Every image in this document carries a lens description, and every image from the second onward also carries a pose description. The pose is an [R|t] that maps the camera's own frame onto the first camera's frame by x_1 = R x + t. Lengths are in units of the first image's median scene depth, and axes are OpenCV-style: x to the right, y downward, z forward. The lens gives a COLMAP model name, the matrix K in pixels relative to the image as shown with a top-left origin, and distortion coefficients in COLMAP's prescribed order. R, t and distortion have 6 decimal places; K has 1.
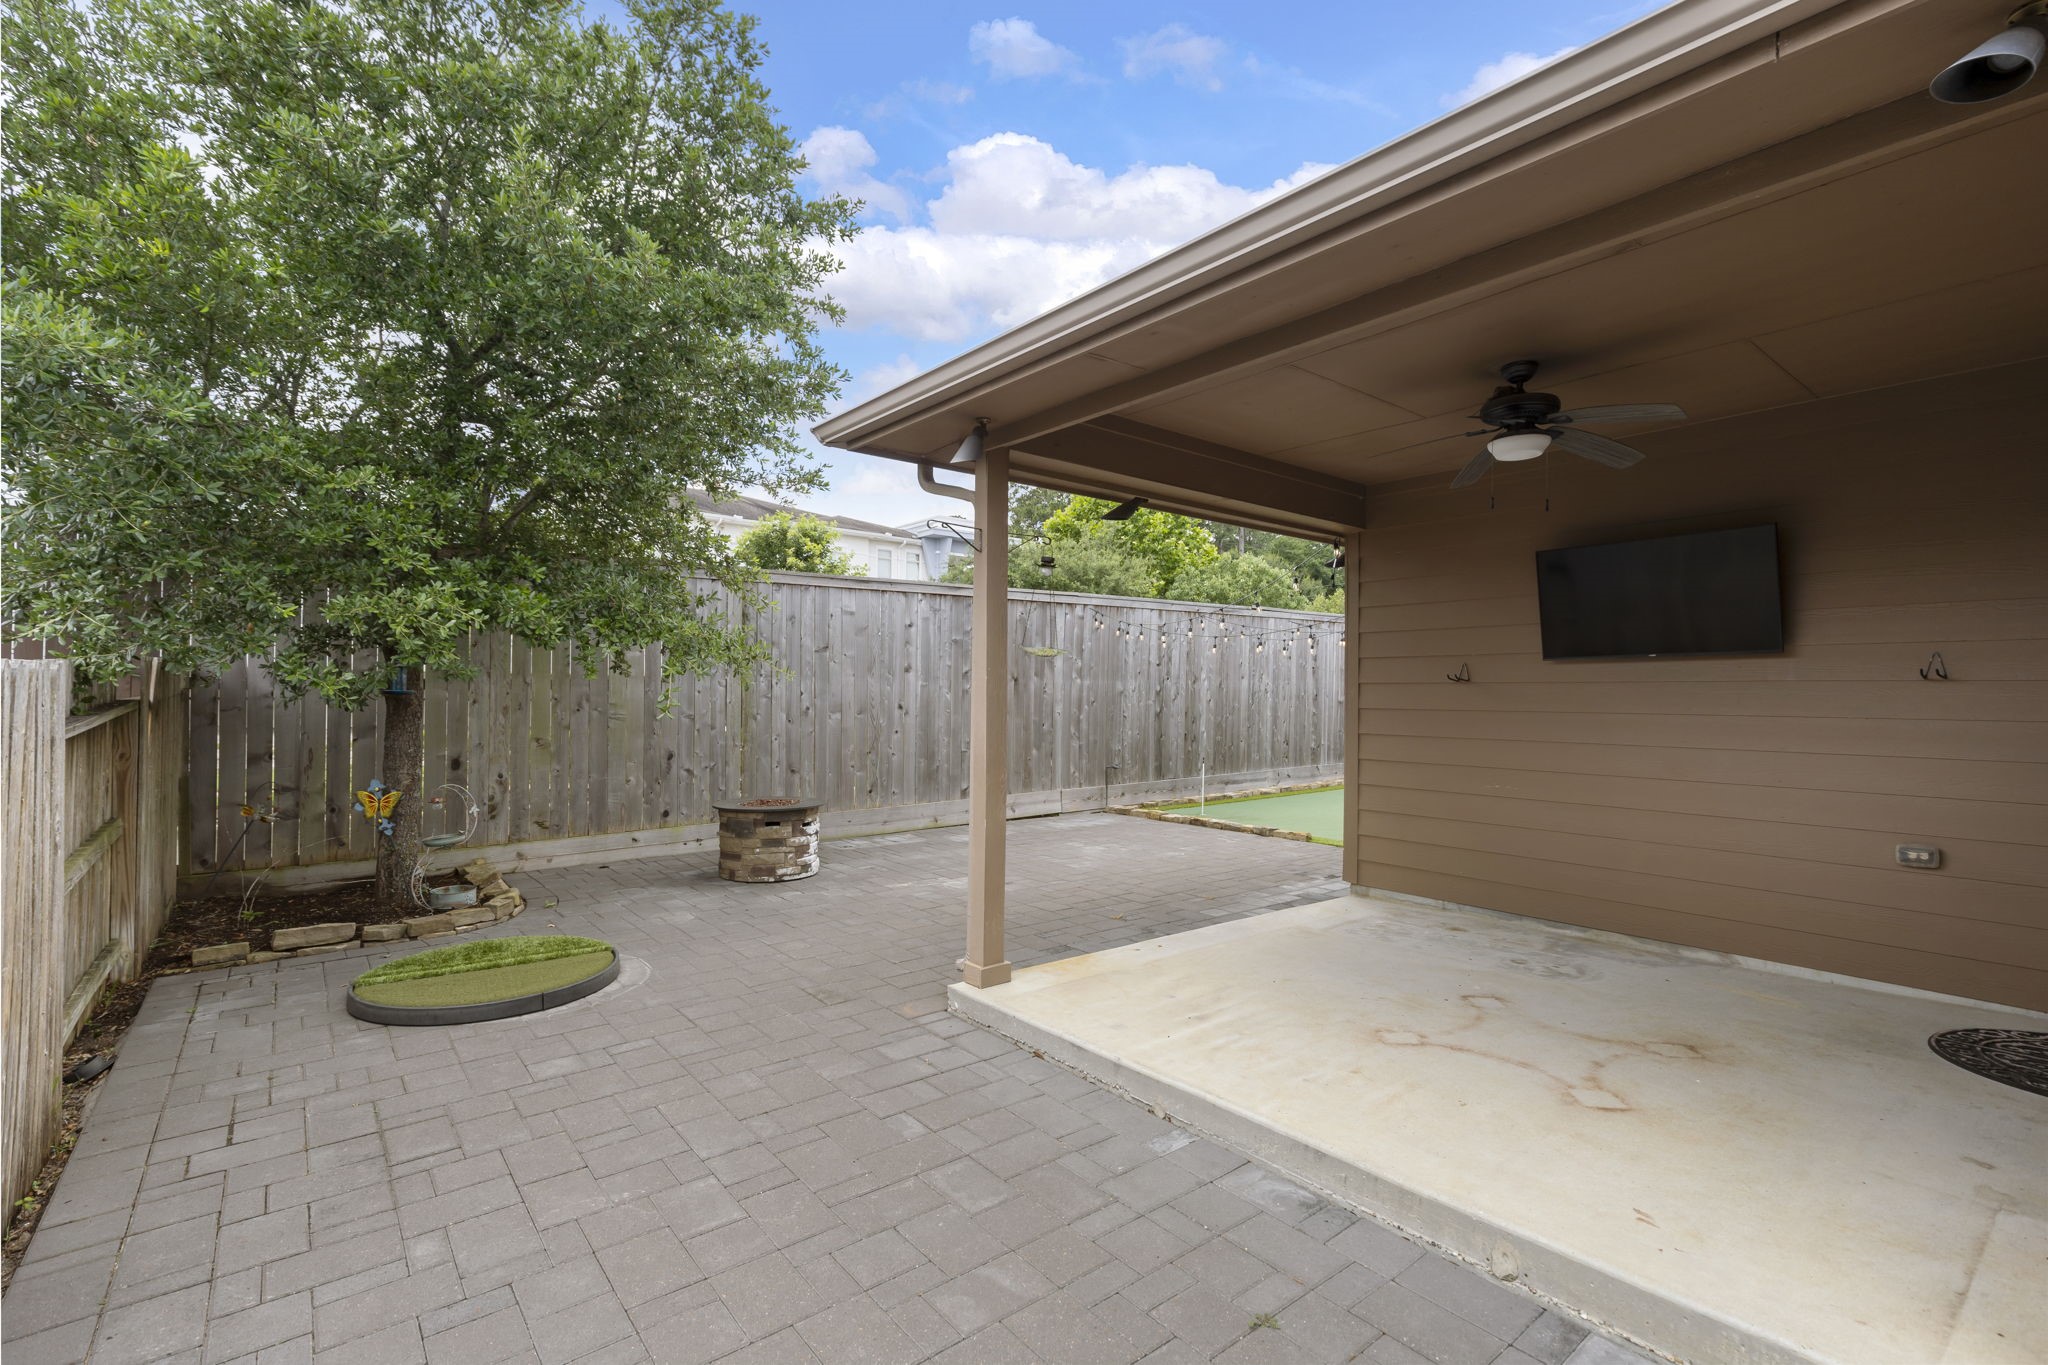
lens RADIAL K [[931.2, 0, 1023.4], [0, 931.2, 694.4], [0, 0, 1]] dist [0.003995, 0.000022]
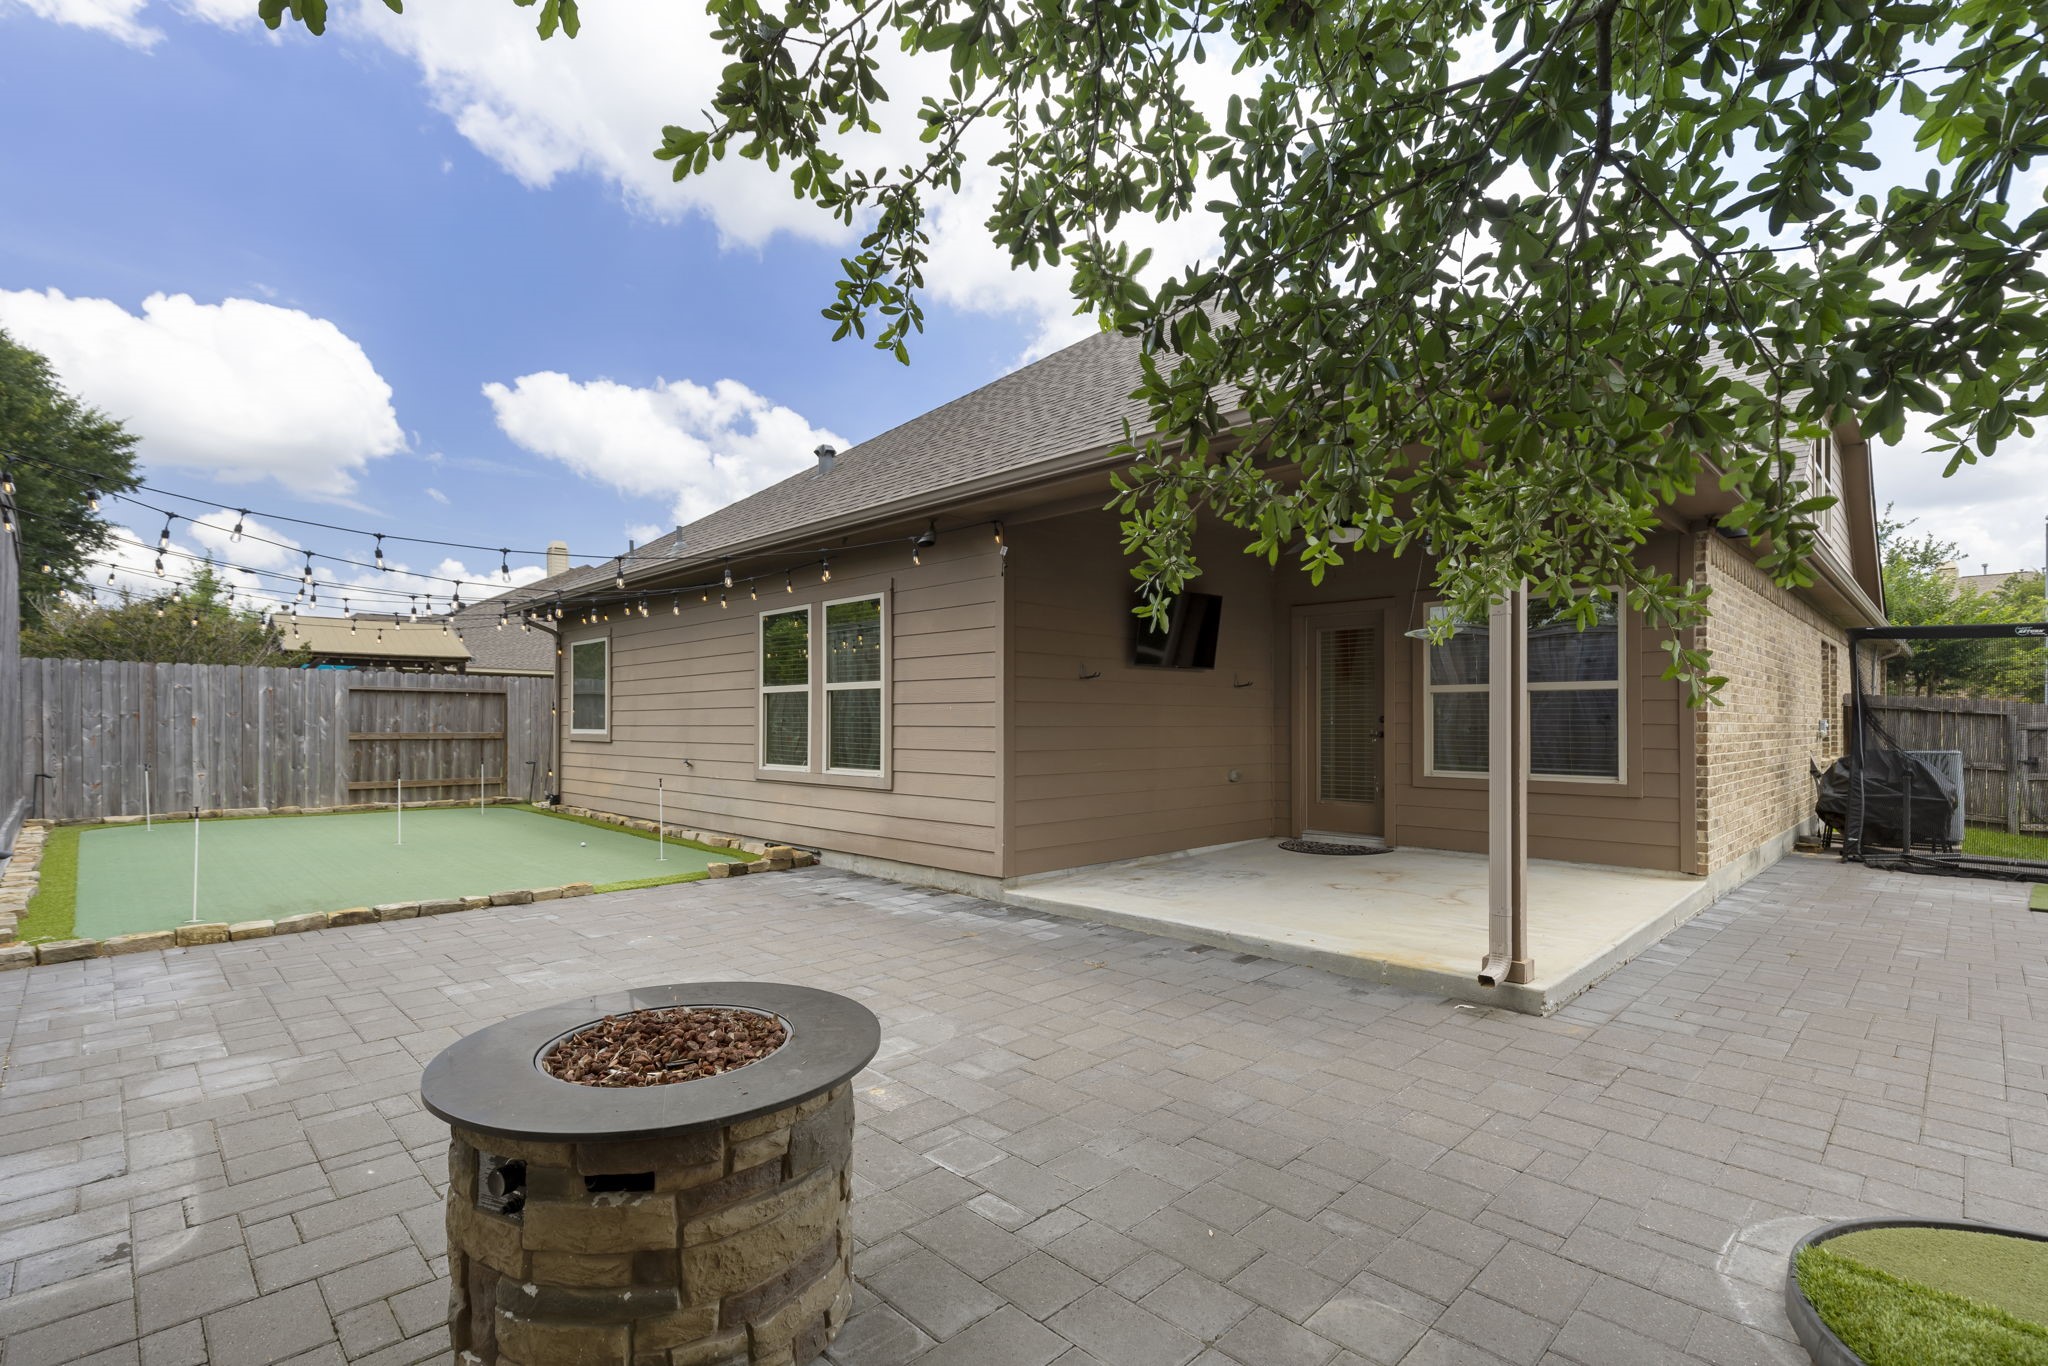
lens RADIAL K [[931.2, 0, 1025.5], [0, 931.2, 700.7], [0, 0, 1]] dist [0.003995, 0.000022]
pose [[-0.108440, 0.009651, 0.994056, -0.720895], [-0.009175, 0.999901, -0.010709, 0.027353], [-0.994061, -0.010281, -0.108341, 1.220074]]
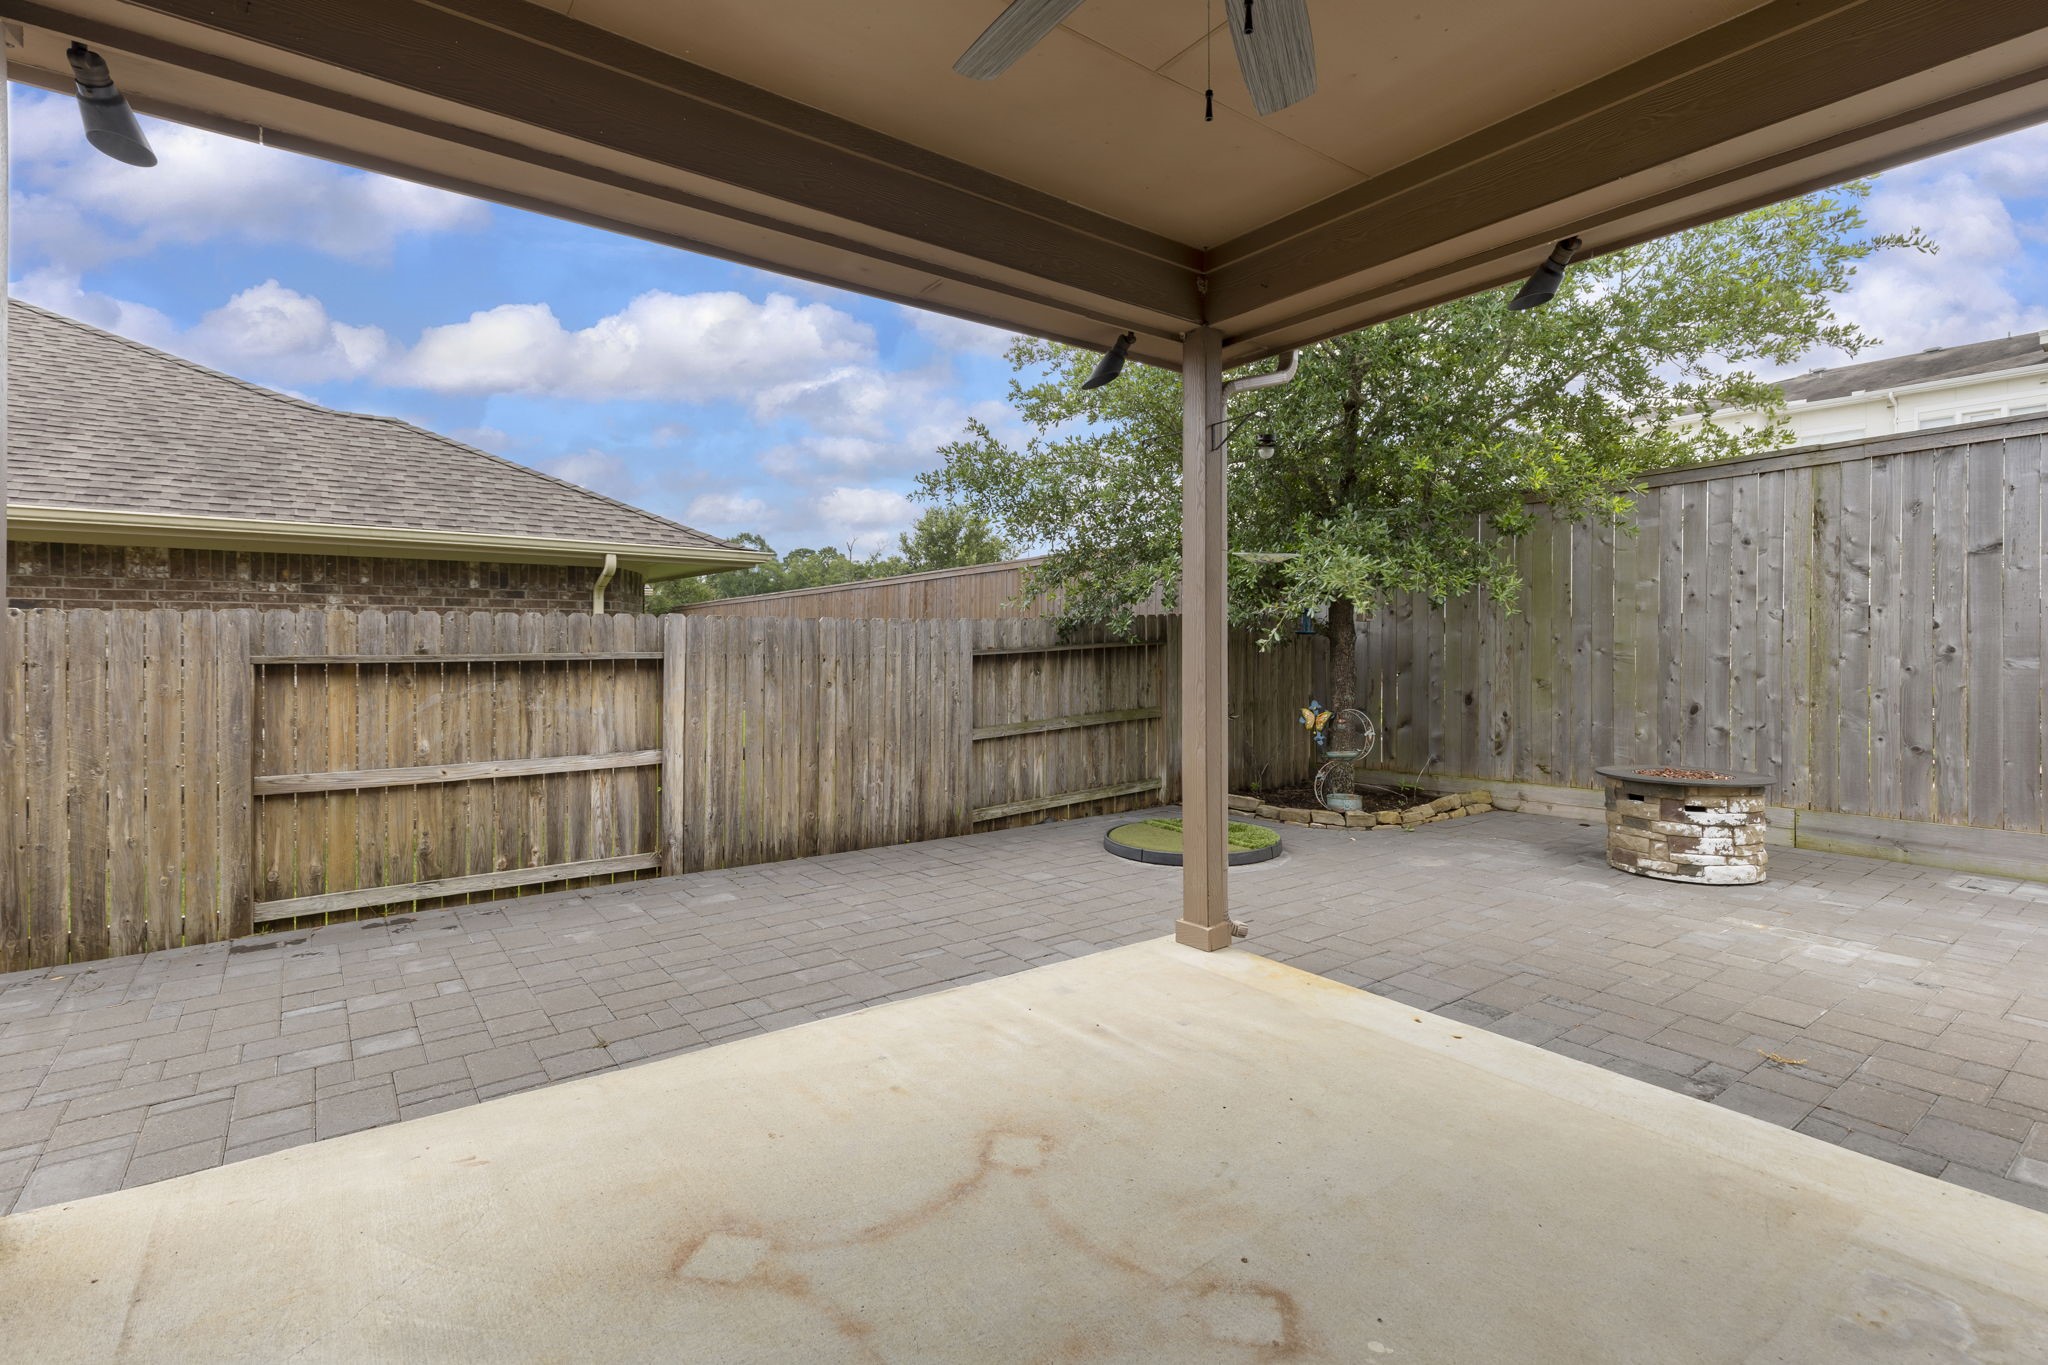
lens RADIAL K [[931.2, 0, 993.4], [0, 931.2, 631.0], [0, 0, 1]] dist [0.003995, 0.000022]
pose [[-0.043264, -0.024758, -0.998757, 0.650800], [0.000729, 0.999692, -0.024813, 0.027871], [0.999063, -0.001801, -0.043232, 0.644178]]
